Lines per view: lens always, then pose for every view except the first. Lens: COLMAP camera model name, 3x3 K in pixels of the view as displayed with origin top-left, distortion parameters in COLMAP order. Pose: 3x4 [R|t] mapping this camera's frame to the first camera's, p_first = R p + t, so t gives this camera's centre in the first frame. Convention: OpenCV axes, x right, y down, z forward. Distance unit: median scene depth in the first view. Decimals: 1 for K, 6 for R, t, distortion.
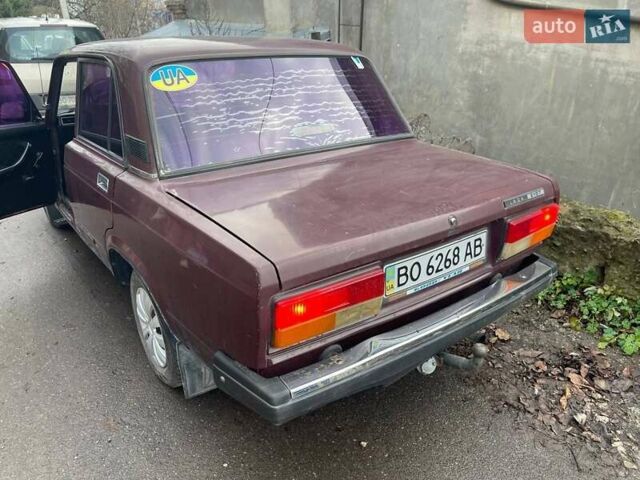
lens RADIAL K [[490.0, 0, 318.0], [0, 490.0, 240.9], [0, 0, 1]] dist [0.060323, -0.079753]
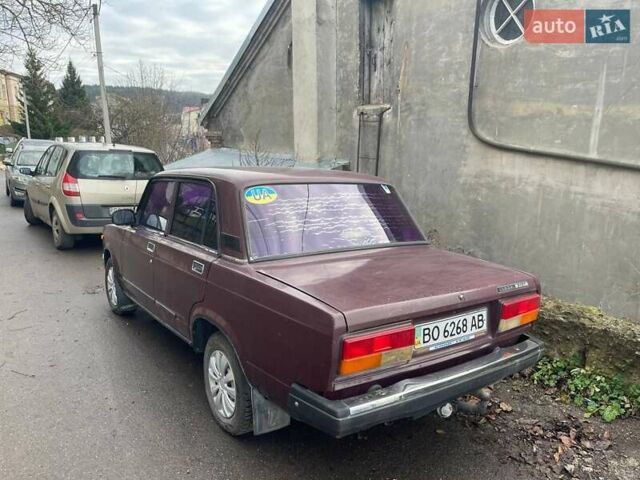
lens RADIAL K [[490.0, 0, 320.5], [0, 490.0, 237.9], [0, 0, 1]] dist [0.060323, -0.079753]
pose [[0.999345, 0.034459, -0.011063, -0.086890], [-0.036105, 0.970294, -0.239221, 0.106445], [0.002491, 0.239464, 0.970902, -0.299822]]
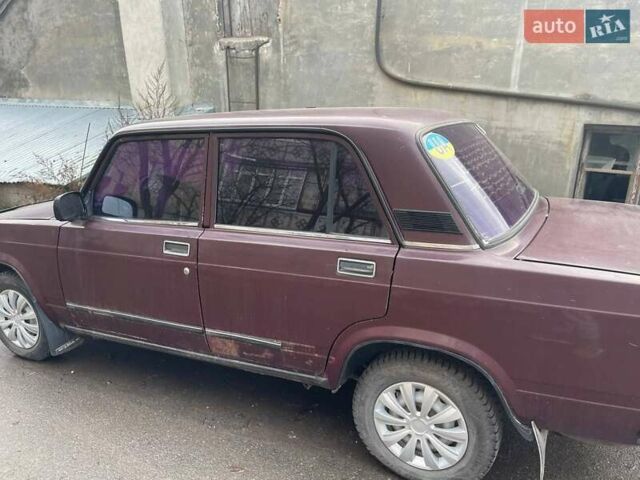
lens RADIAL K [[490.0, 0, 325.5], [0, 490.0, 242.0], [0, 0, 1]] dist [0.060323, -0.079753]
pose [[0.886872, -0.125309, 0.444697, -0.817781], [0.186831, 0.977578, -0.097135, -0.084431], [-0.422554, 0.169230, 0.890398, 0.237010]]
